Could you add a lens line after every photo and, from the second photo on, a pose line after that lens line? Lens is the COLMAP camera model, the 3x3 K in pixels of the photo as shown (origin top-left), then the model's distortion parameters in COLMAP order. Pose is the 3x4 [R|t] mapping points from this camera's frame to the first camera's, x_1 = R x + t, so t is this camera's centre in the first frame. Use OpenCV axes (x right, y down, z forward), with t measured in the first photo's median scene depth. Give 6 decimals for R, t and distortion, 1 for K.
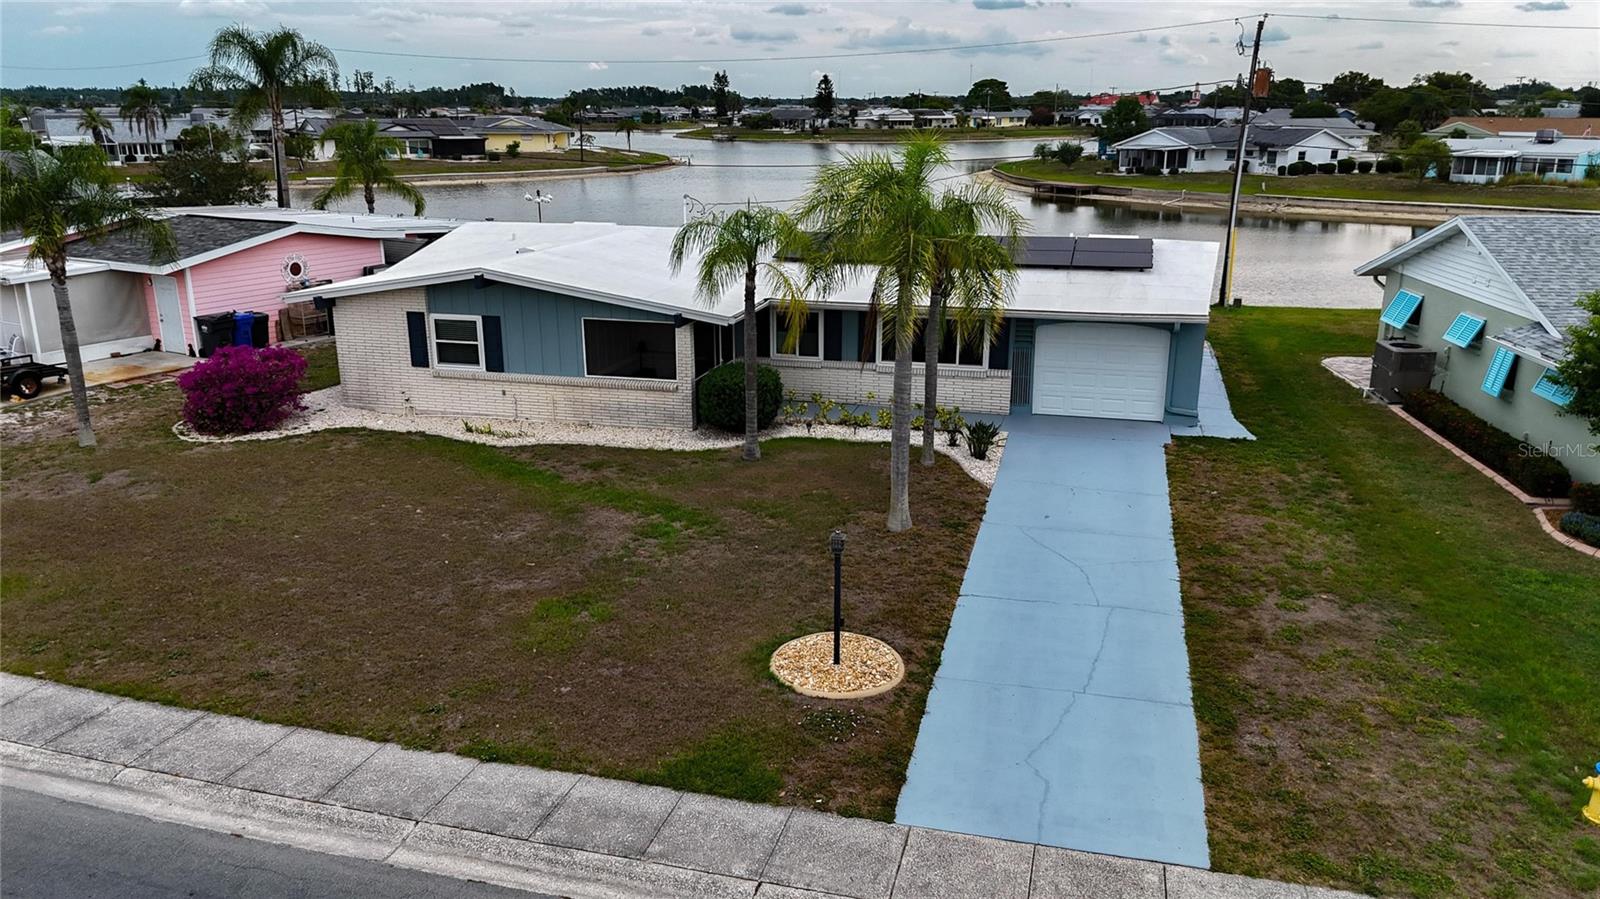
lens RADIAL K [[1192.9, 0, 796.3], [0, 1192.9, 433.4], [0, 0, 1]] dist [0.066665, -0.063210]
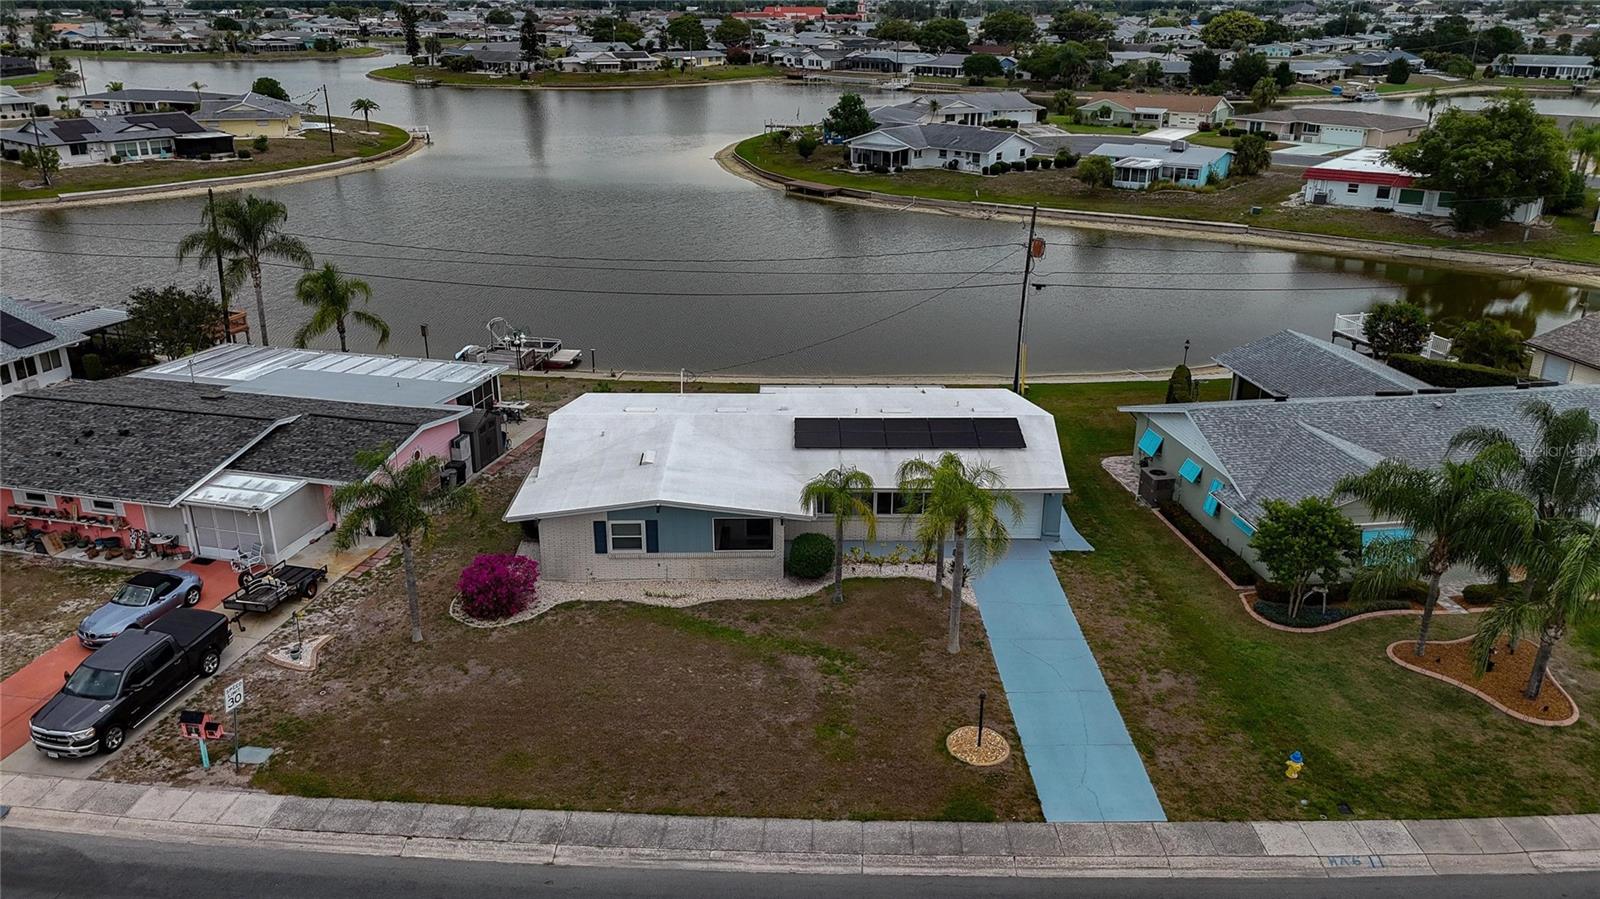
lens RADIAL K [[1192.9, 0, 796.3], [0, 1192.9, 433.4], [0, 0, 1]] dist [0.066665, -0.063210]
pose [[0.964197, -0.087427, 0.250360, -0.517197], [0.066281, 0.993579, 0.091696, -0.391668], [-0.256769, -0.071819, 0.963801, -0.640453]]
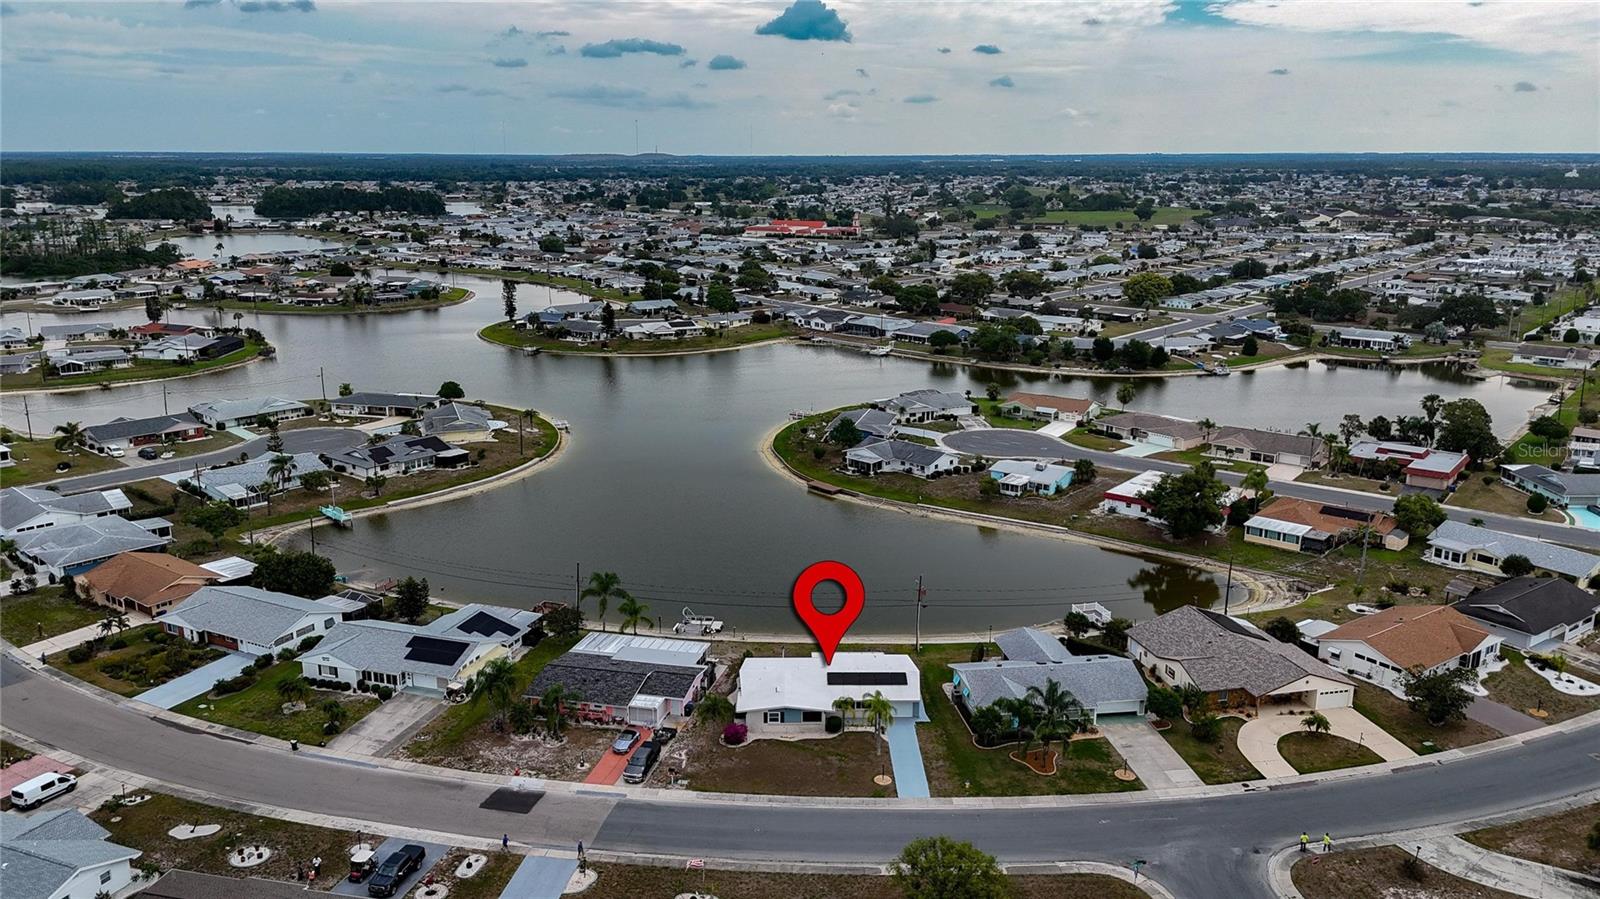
lens RADIAL K [[1185.8, 0, 795.2], [0, 1185.8, 446.3], [0, 0, 1]] dist [0.104345, -0.125801]
pose [[0.964147, -0.061371, 0.258174, -1.584875], [0.067925, 0.997553, -0.016536, -1.247844], [-0.256527, 0.033479, 0.965957, -4.264572]]
